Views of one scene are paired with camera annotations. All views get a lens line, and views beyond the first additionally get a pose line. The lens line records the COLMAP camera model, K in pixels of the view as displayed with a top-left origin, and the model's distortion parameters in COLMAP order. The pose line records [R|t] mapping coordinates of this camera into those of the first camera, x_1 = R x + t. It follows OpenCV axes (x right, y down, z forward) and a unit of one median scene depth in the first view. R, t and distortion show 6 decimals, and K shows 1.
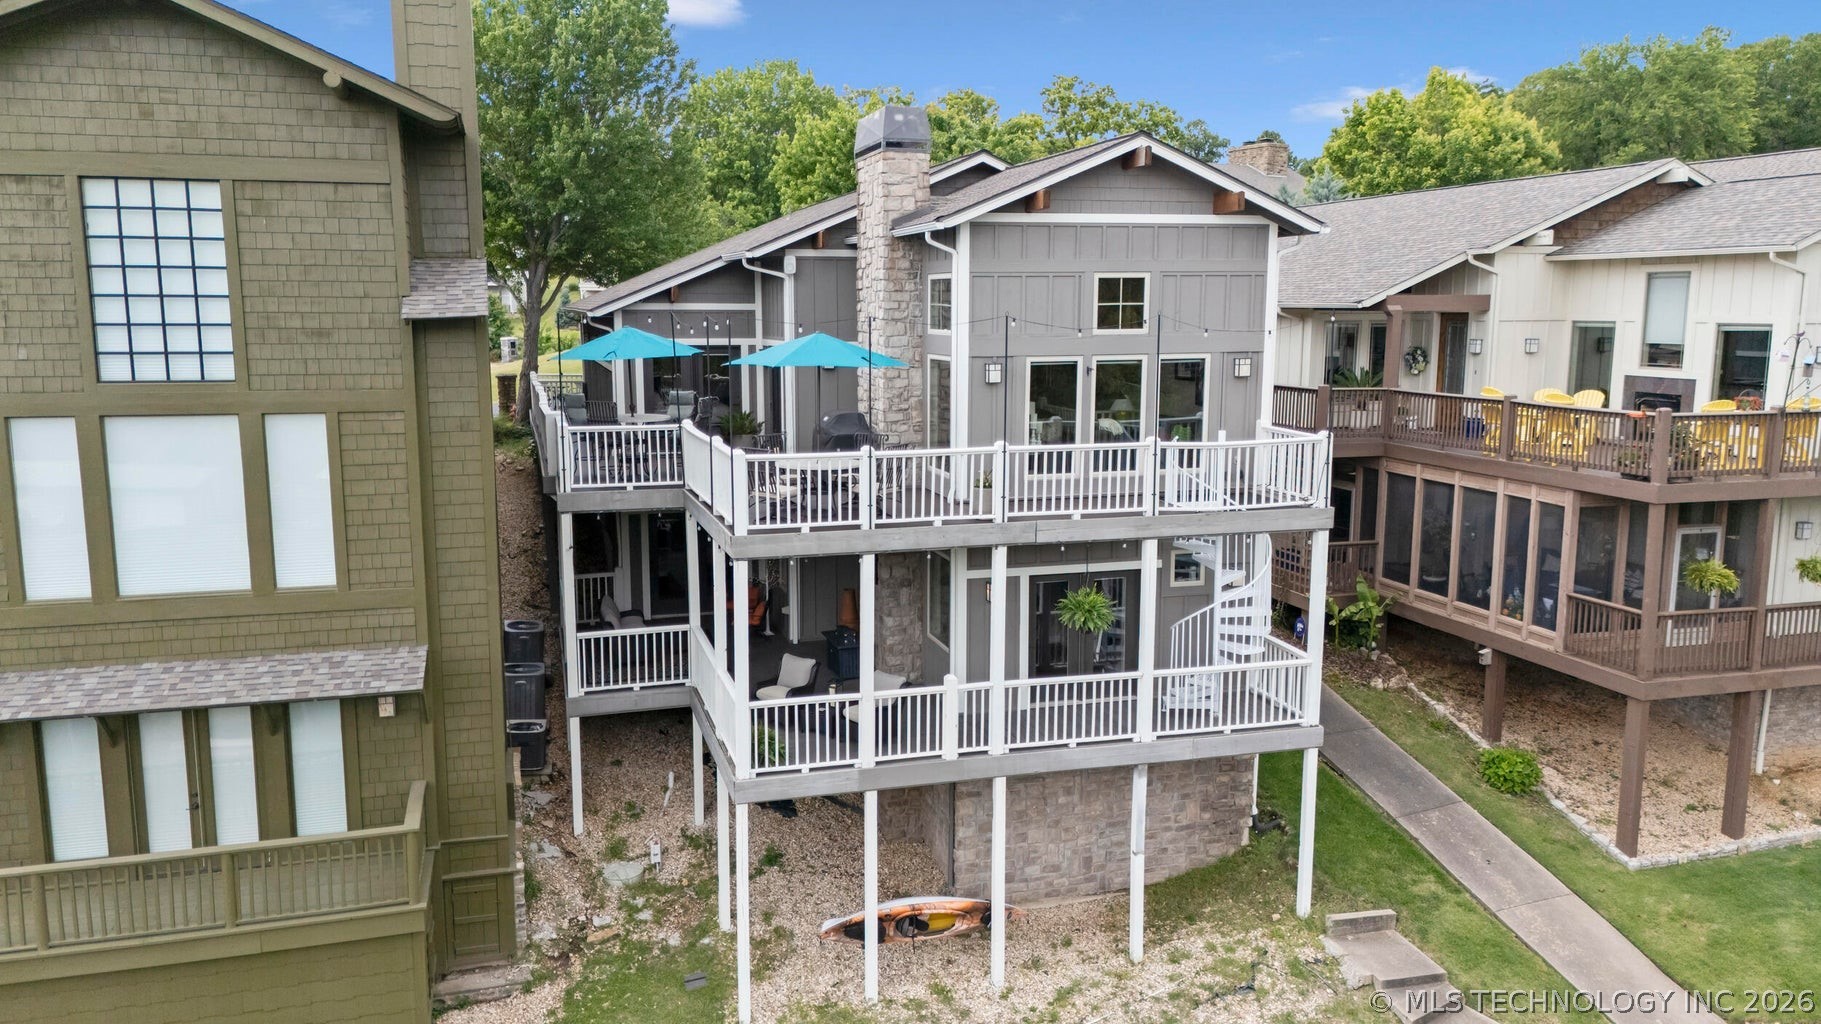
lens RADIAL K [[1384.1, 0, 910.5], [0, 1384.1, 512.0], [0, 0, 1]] dist [0.080349, -0.075379]
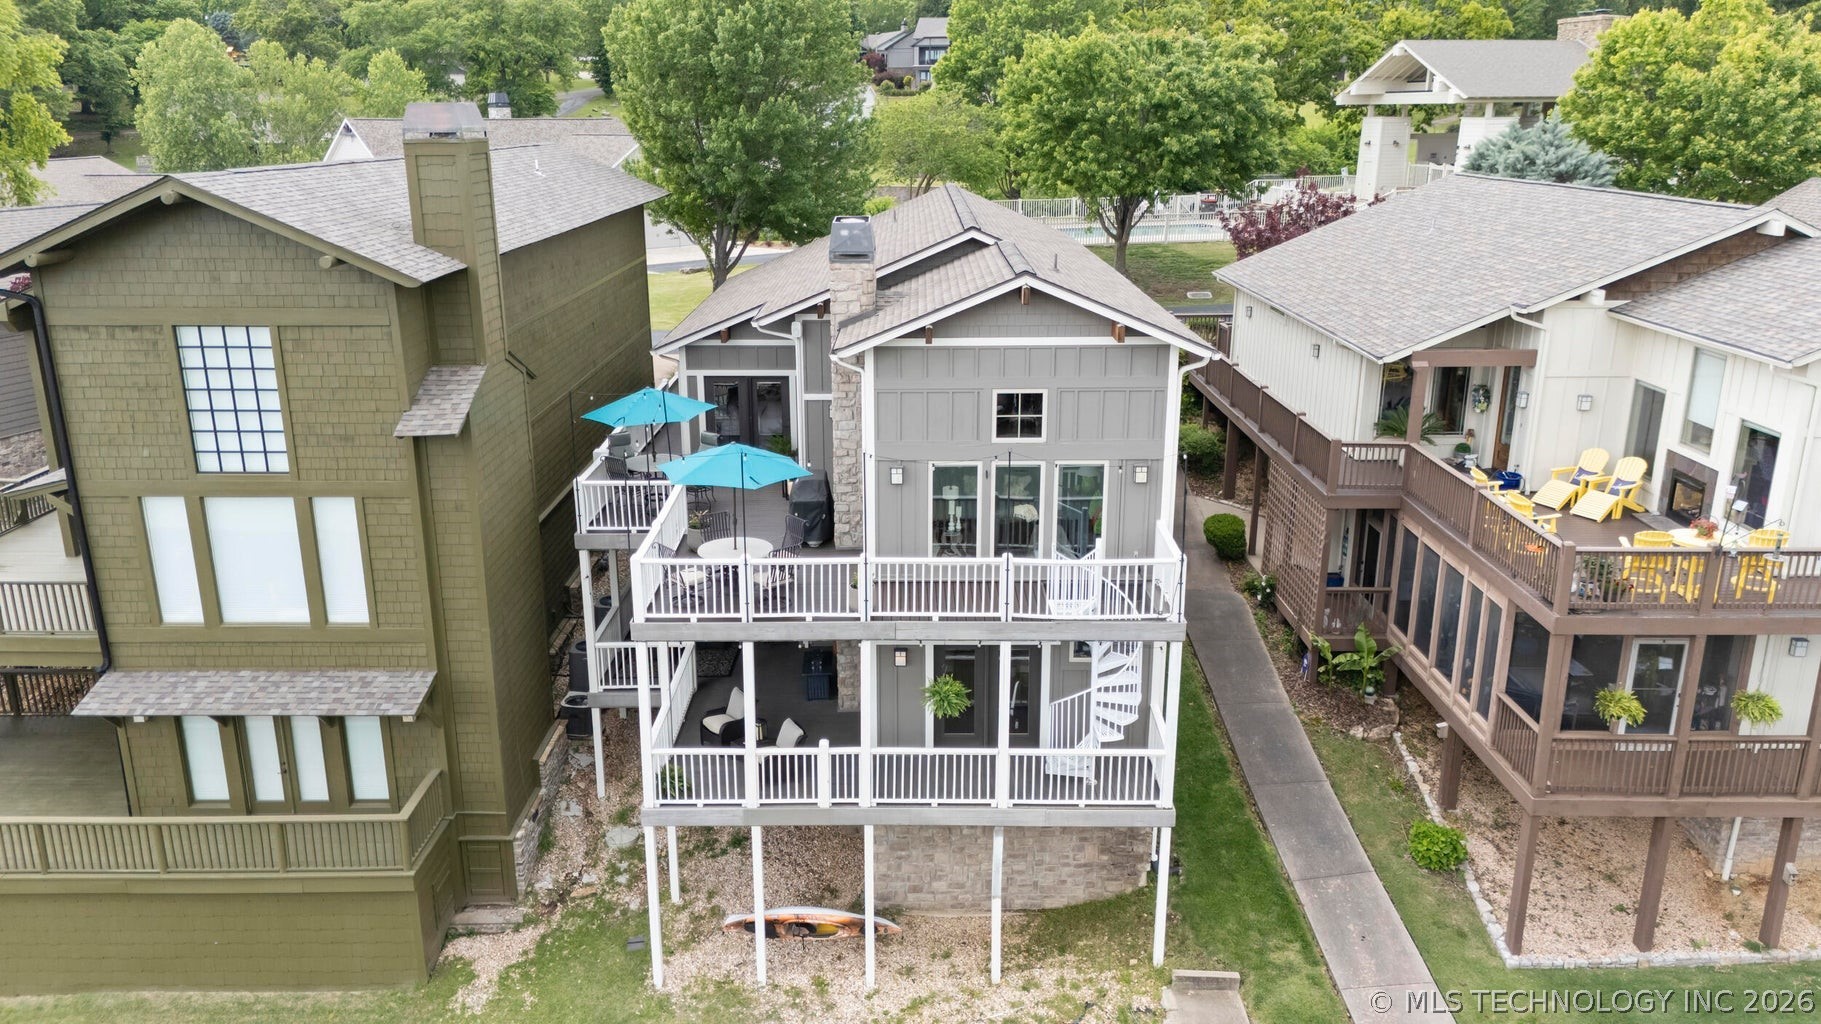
lens RADIAL K [[1384.1, 0, 910.5], [0, 1384.1, 512.0], [0, 0, 1]] dist [0.080349, -0.075379]
pose [[0.957760, 0.080344, -0.276118, 0.394247], [-0.040689, 0.988379, 0.146459, -0.241766], [0.284676, -0.129038, 0.949899, -0.081383]]
